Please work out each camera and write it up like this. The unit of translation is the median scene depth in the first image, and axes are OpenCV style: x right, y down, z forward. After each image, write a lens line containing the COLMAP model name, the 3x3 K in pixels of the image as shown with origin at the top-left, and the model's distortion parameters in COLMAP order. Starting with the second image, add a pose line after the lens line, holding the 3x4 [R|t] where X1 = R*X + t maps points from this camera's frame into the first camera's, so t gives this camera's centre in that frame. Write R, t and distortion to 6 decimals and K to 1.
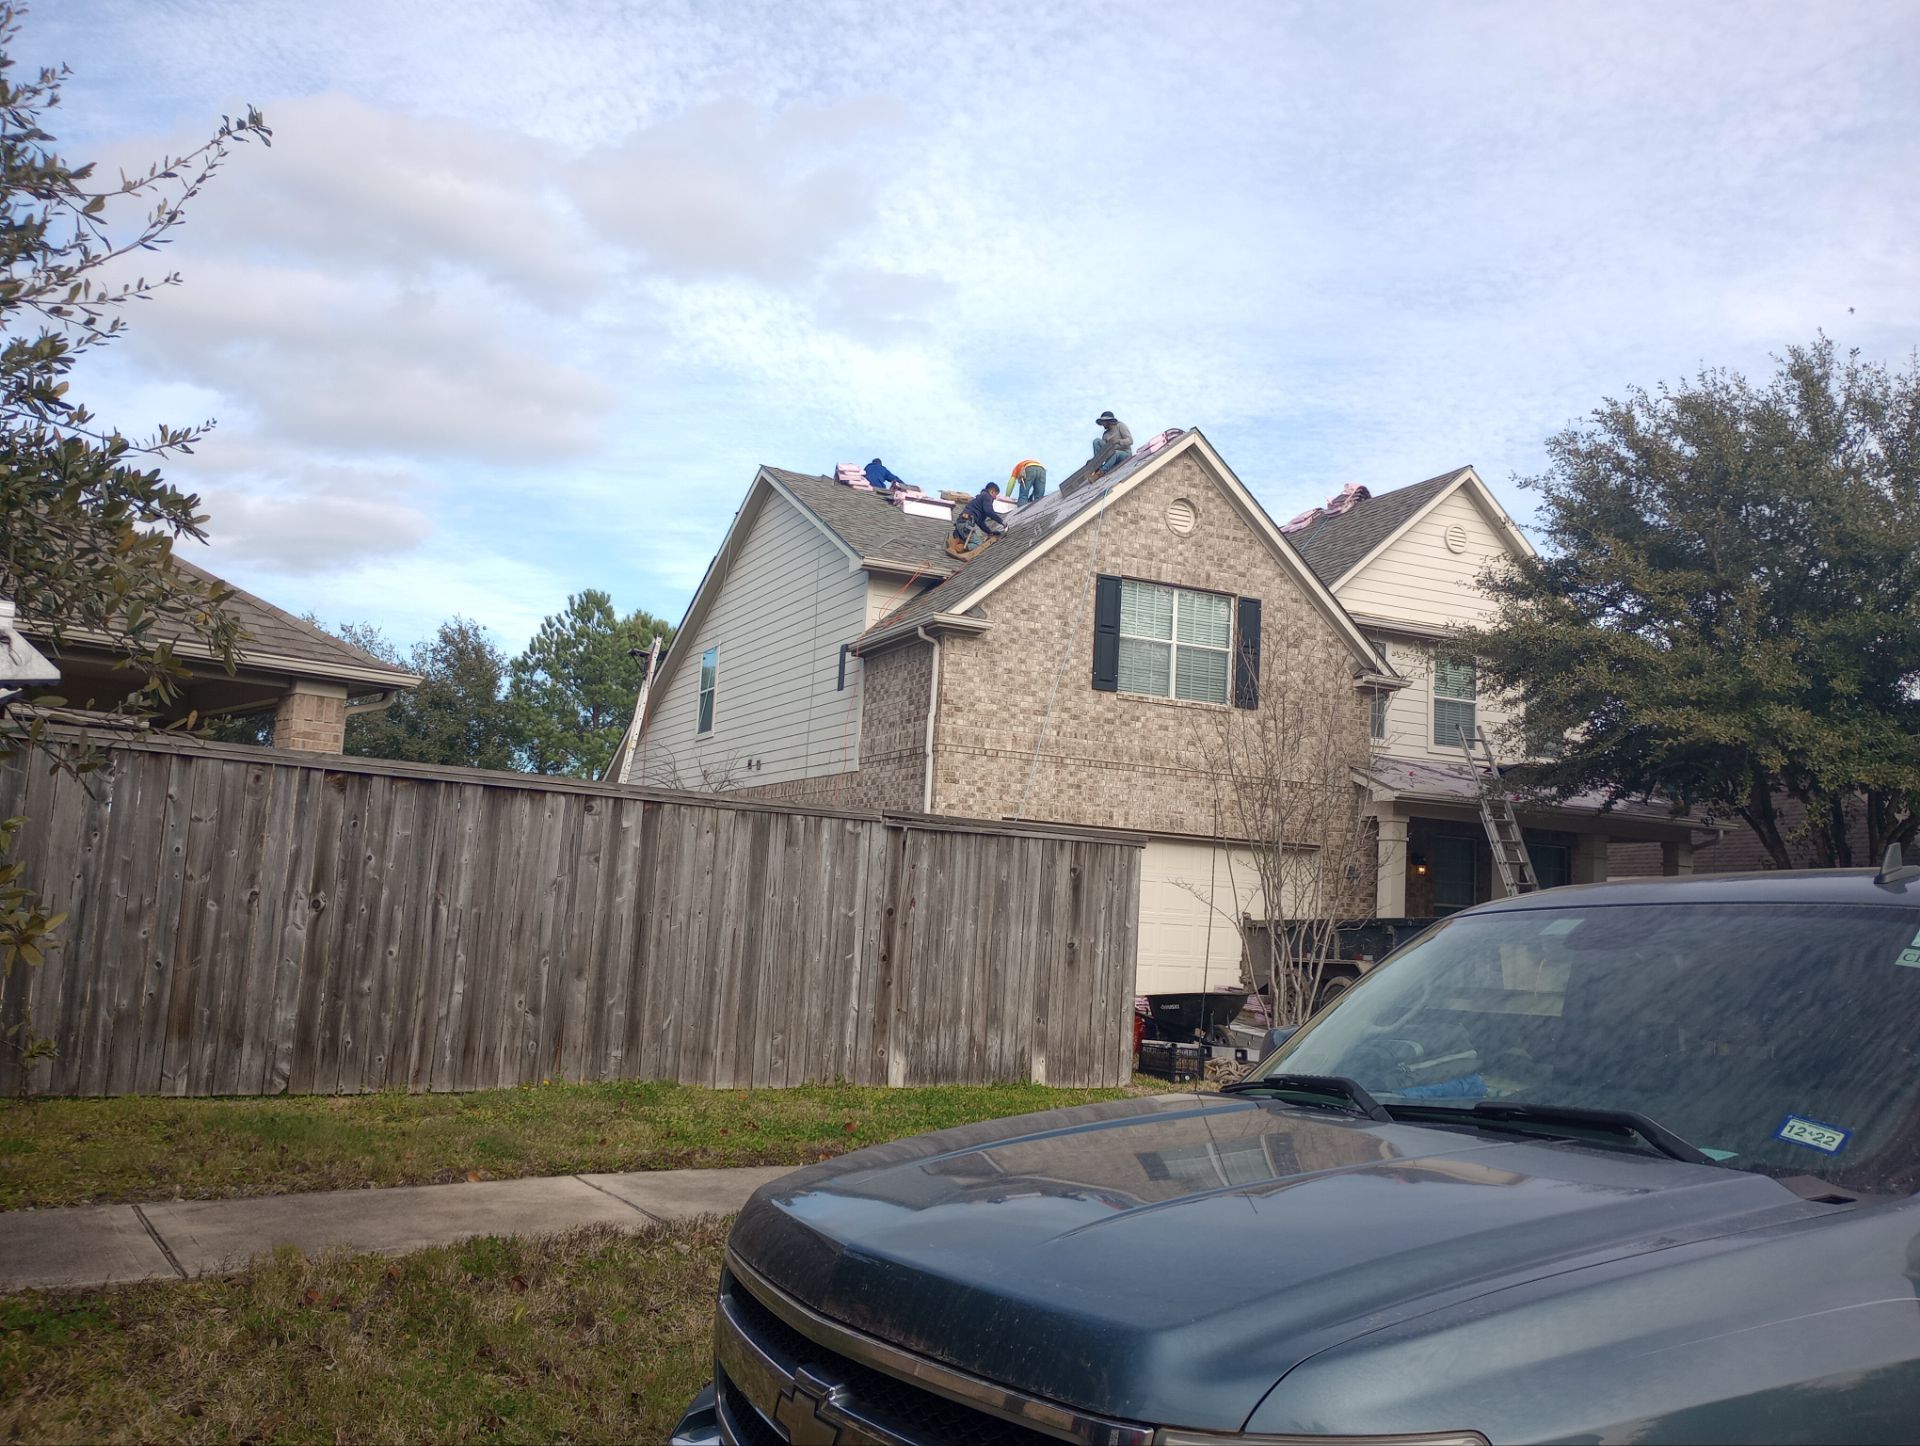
lens RADIAL K [[1577.6, 0, 955.4], [0, 1577.6, 724.8], [0, 0, 1]] dist [0.059576, -0.067827]
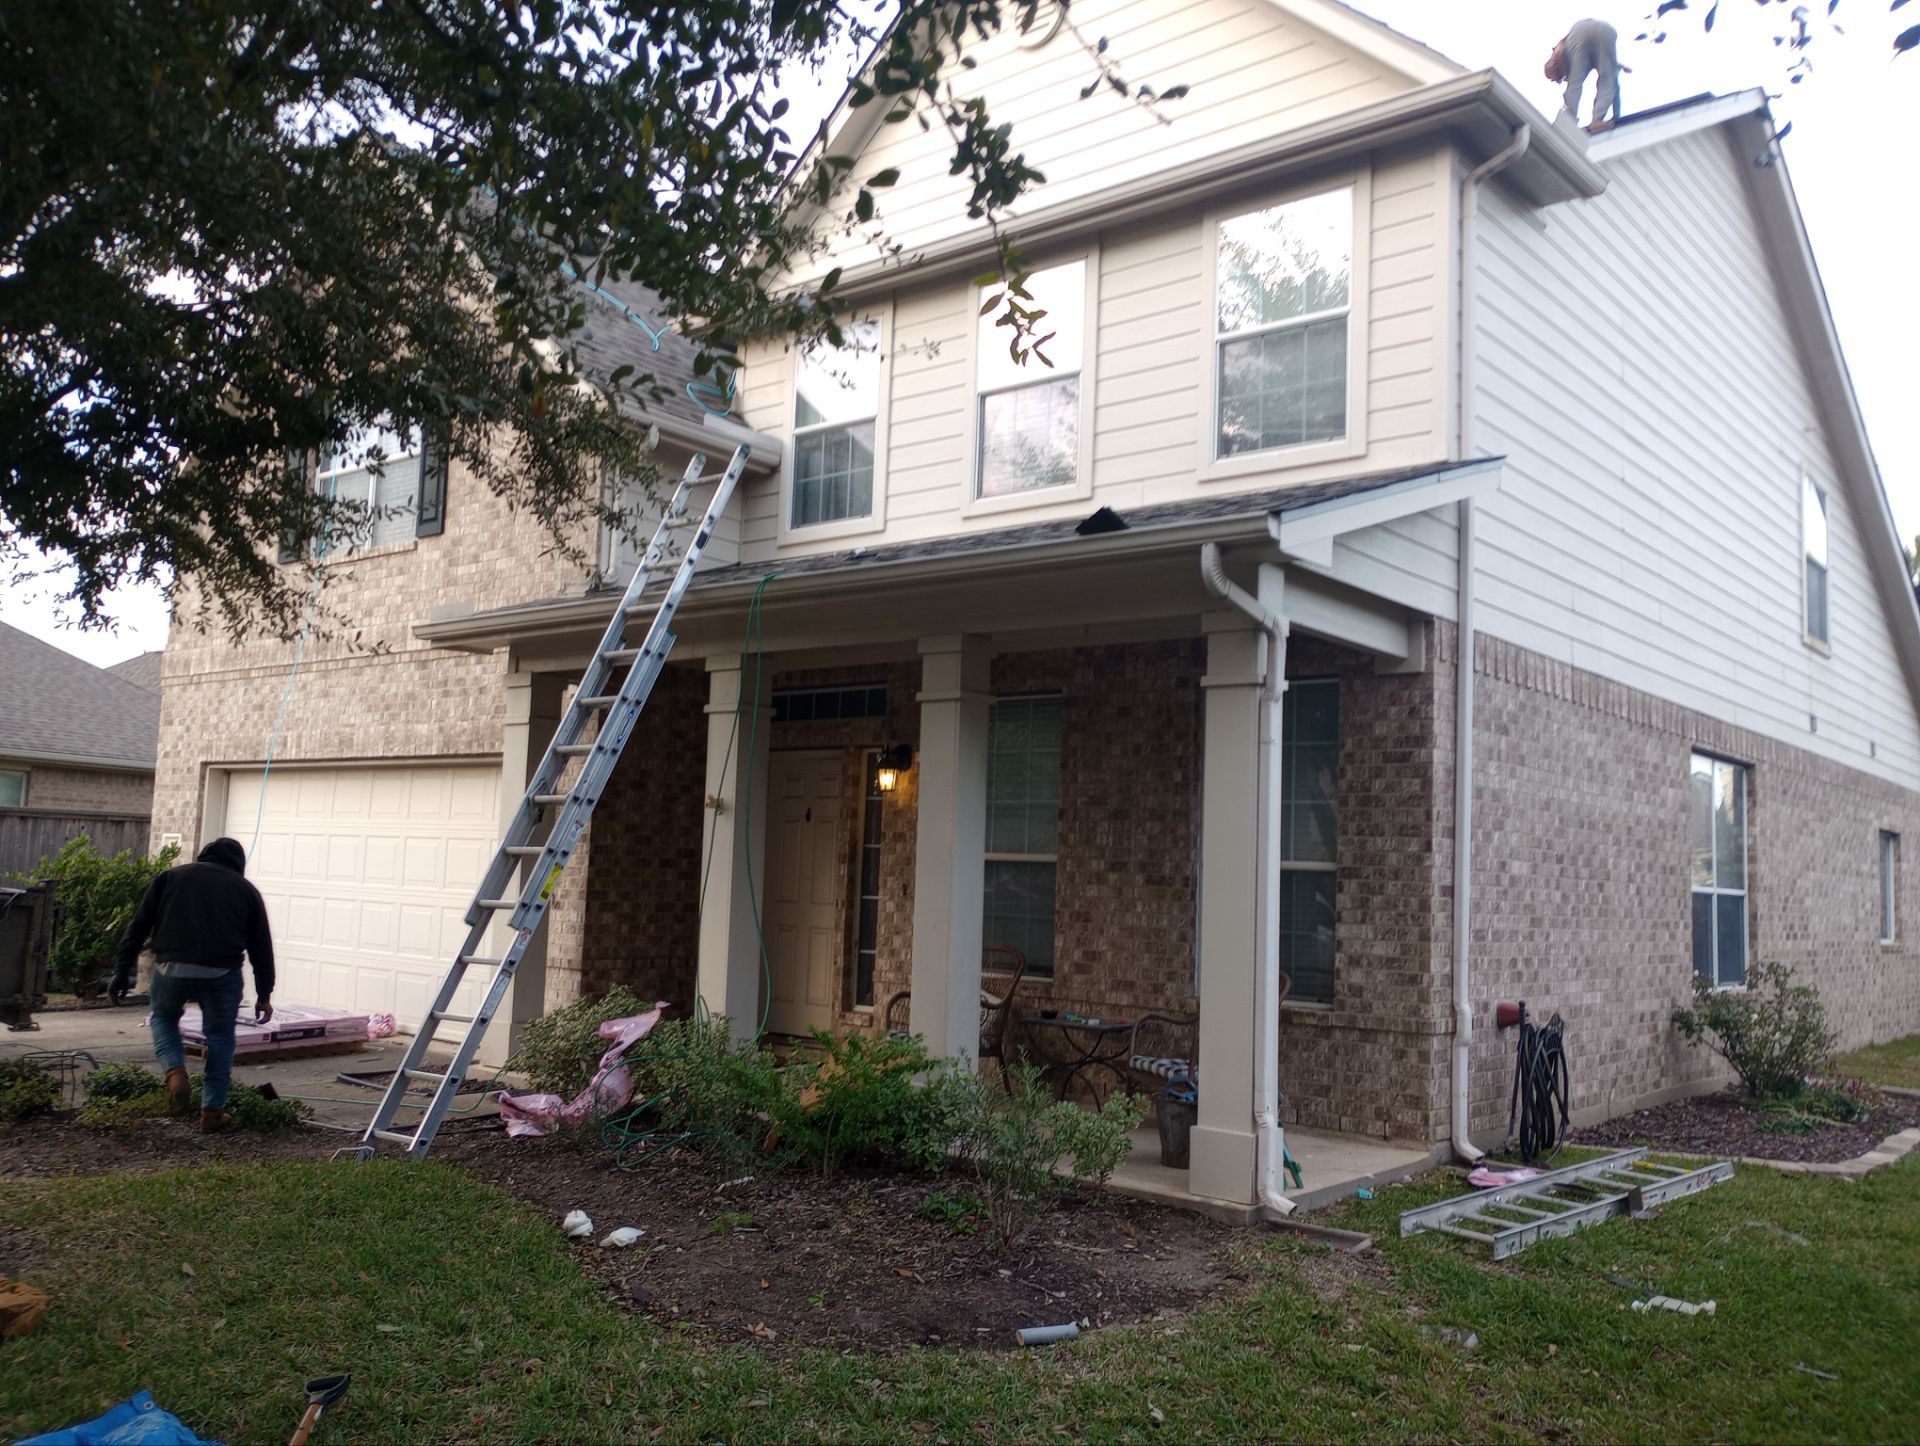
lens RADIAL K [[1577.6, 0, 952.2], [0, 1577.6, 709.5], [0, 0, 1]] dist [0.059576, -0.067827]
pose [[0.406063, -0.133365, -0.904061, 0.839985], [0.090691, 0.990291, -0.105352, 0.142265], [0.909334, -0.039211, 0.414215, 0.984948]]
